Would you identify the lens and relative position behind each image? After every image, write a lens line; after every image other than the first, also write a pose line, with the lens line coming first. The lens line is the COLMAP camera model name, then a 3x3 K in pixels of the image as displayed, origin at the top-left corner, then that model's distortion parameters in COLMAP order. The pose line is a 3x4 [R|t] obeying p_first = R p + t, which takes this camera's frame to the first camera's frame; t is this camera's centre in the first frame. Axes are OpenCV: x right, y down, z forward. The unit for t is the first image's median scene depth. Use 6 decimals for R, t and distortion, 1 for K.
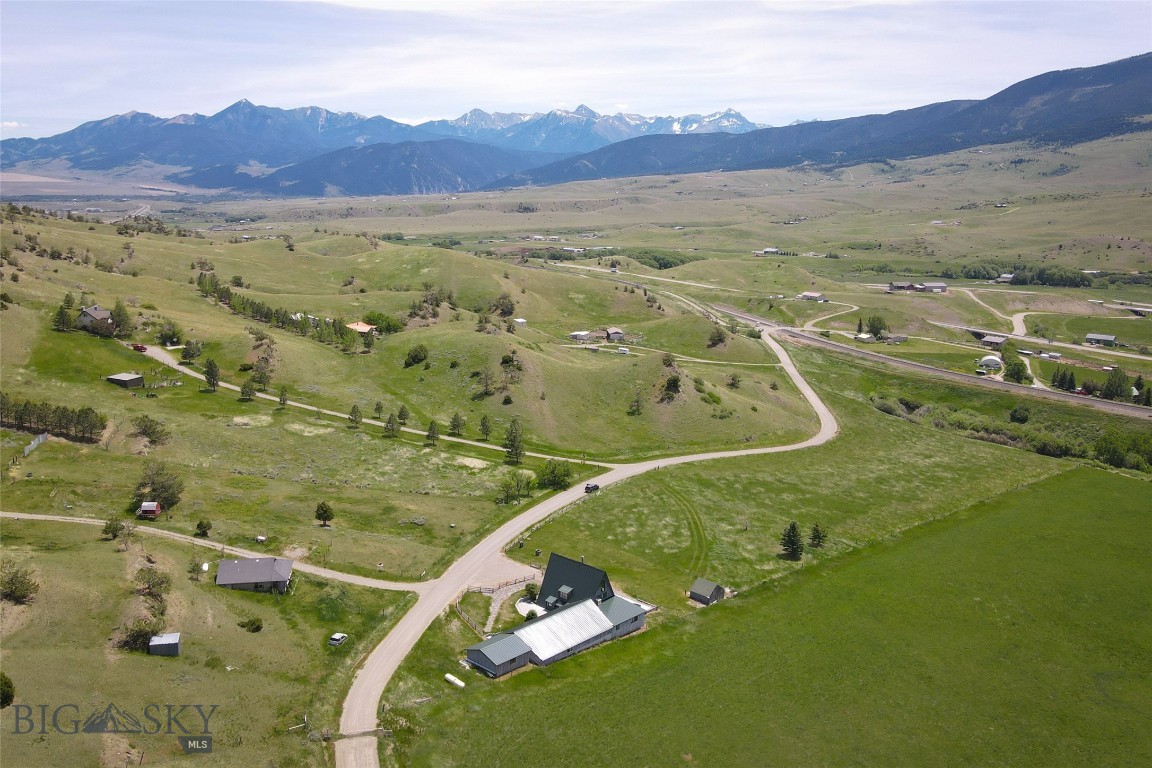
lens RADIAL K [[1005.7, 0, 577.5], [0, 1005.7, 395.3], [0, 0, 1]] dist [-0.027365, 0.076618]
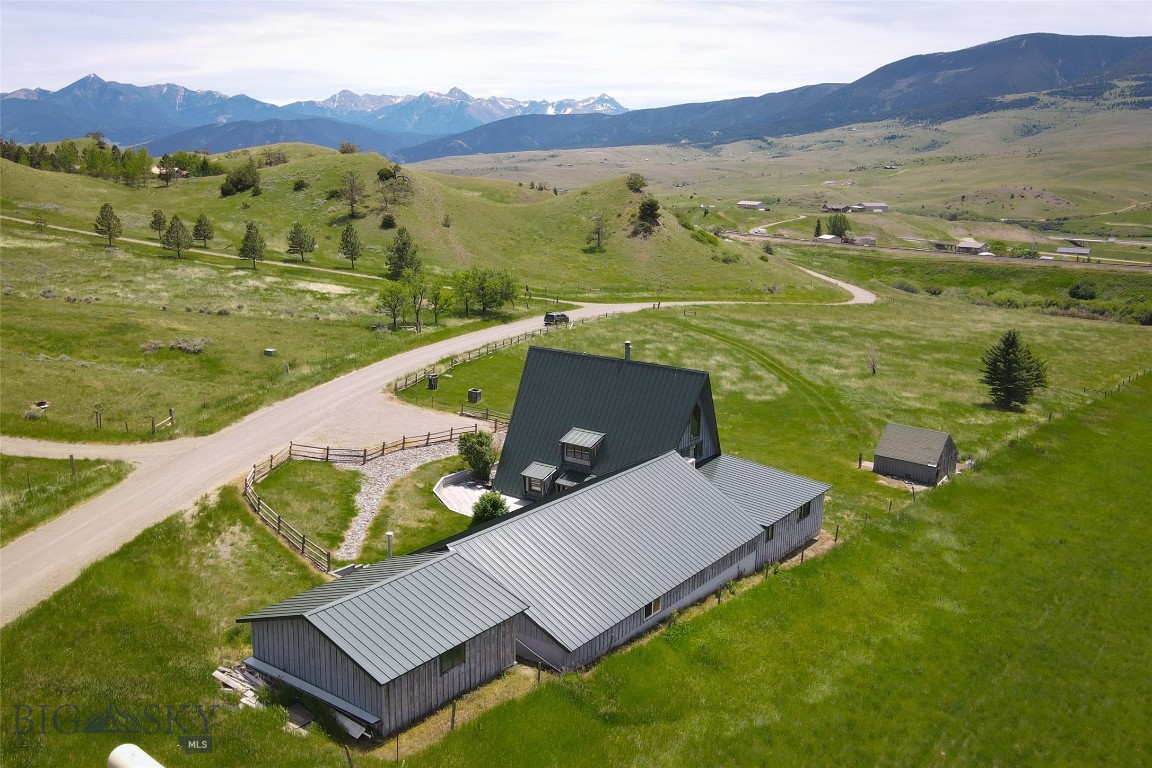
lens RADIAL K [[1005.7, 0, 577.5], [0, 1005.7, 395.3], [0, 0, 1]] dist [-0.027365, 0.076618]
pose [[0.992545, -0.020579, 0.120128, -0.029982], [0.019139, 0.999731, 0.013131, 0.097041], [-0.120366, -0.010734, 0.992672, 0.369696]]
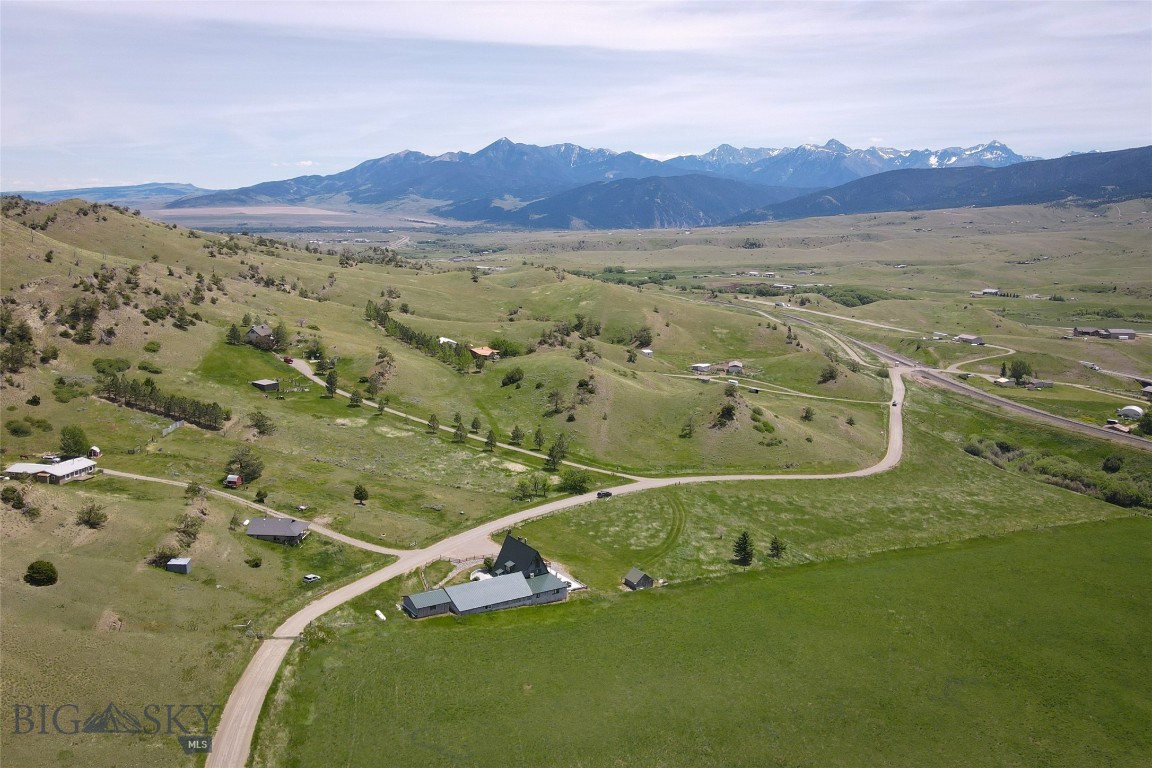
lens RADIAL K [[1005.7, 0, 577.5], [0, 1005.7, 395.3], [0, 0, 1]] dist [-0.027365, 0.076618]
pose [[0.971081, 0.046898, -0.234097, 0.193036], [-0.054519, 0.998169, -0.026189, 0.008174], [0.232441, 0.038194, 0.971860, -0.103214]]
